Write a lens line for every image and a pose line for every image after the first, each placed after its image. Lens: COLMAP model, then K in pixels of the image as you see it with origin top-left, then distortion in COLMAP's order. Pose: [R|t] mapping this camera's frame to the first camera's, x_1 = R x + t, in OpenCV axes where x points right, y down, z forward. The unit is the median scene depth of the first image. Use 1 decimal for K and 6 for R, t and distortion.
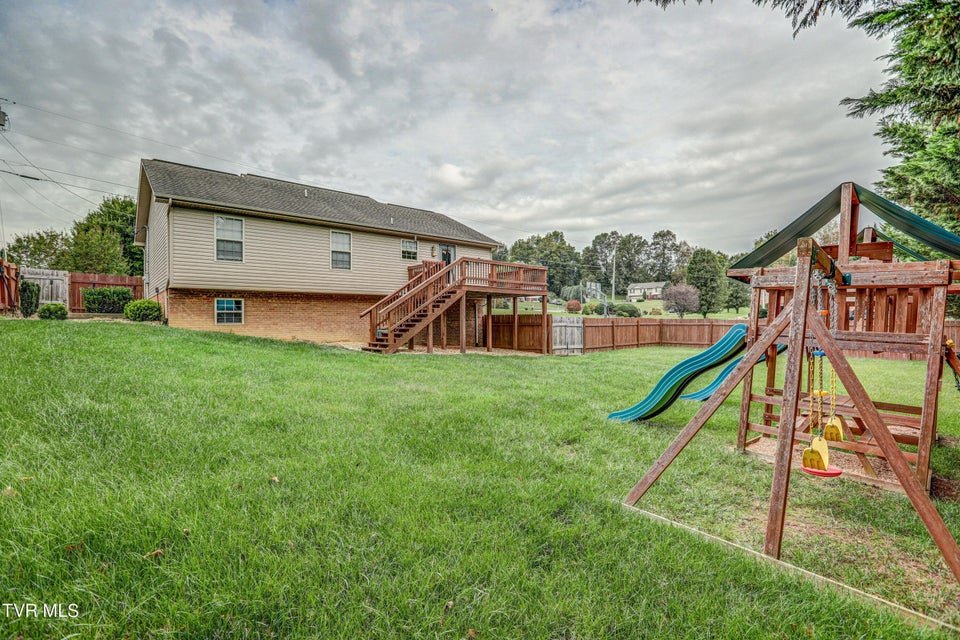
lens RADIAL K [[463.8, 0, 523.8], [0, 463.8, 324.0], [0, 0, 1]] dist [-0.037099, 0.000057]
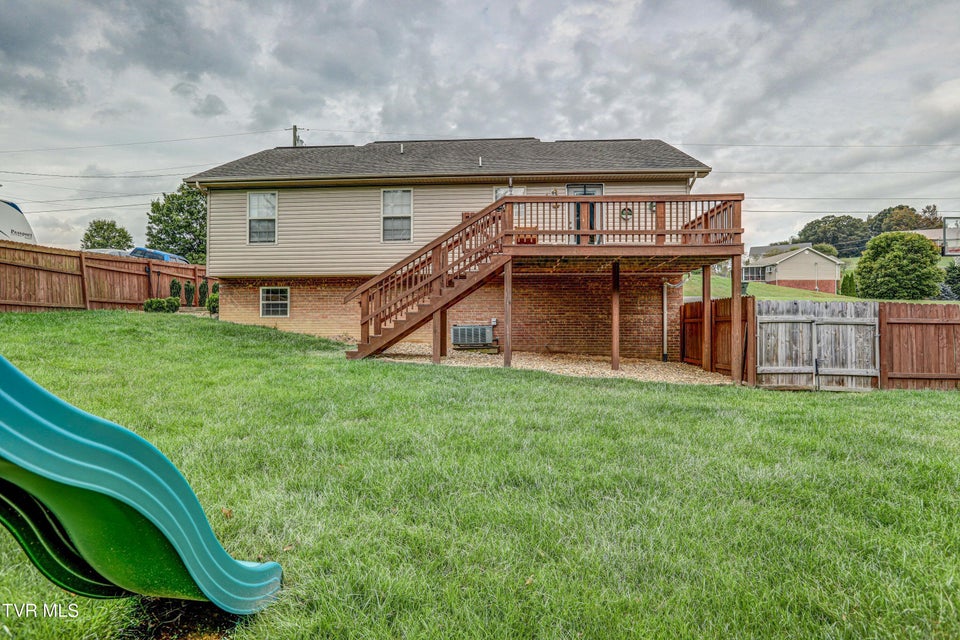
lens RADIAL K [[546.4, 0, 480.0], [0, 546.4, 320.0], [0, 0, 1]] dist [-0.022850, 0.001055]
pose [[0.648641, 0.000234, -0.761094, 0.280479], [-0.005253, 0.999978, -0.004169, 0.006469], [0.761076, 0.006702, 0.648628, 0.444106]]
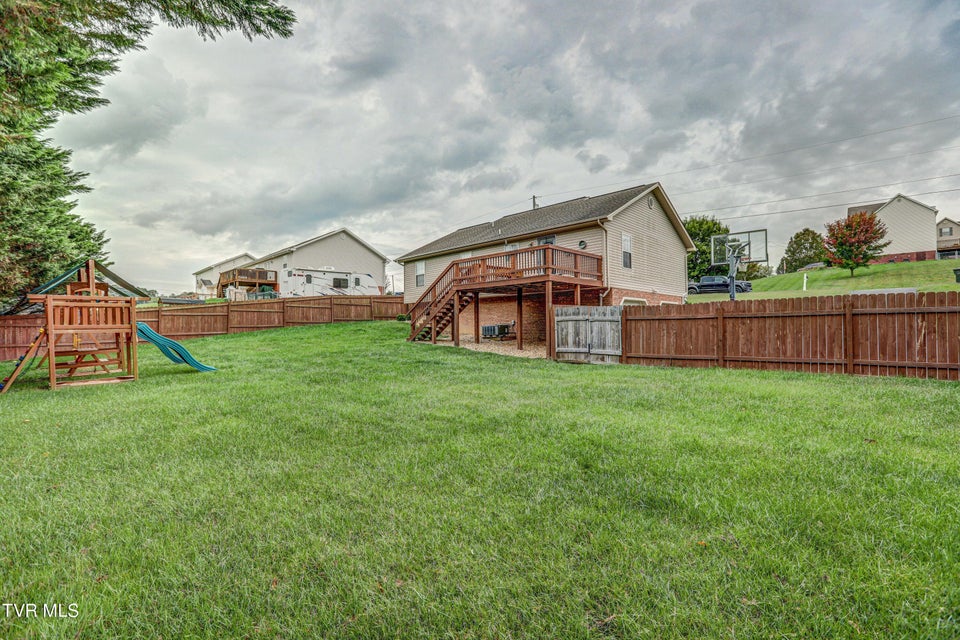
lens RADIAL K [[463.8, 0, 523.8], [0, 463.8, 324.0], [0, 0, 1]] dist [-0.037099, 0.000057]
pose [[0.023932, -0.000070, -0.999714, 0.785145], [0.013700, 0.999906, 0.000258, 0.009000], [0.999620, -0.013702, 0.023930, 0.909858]]
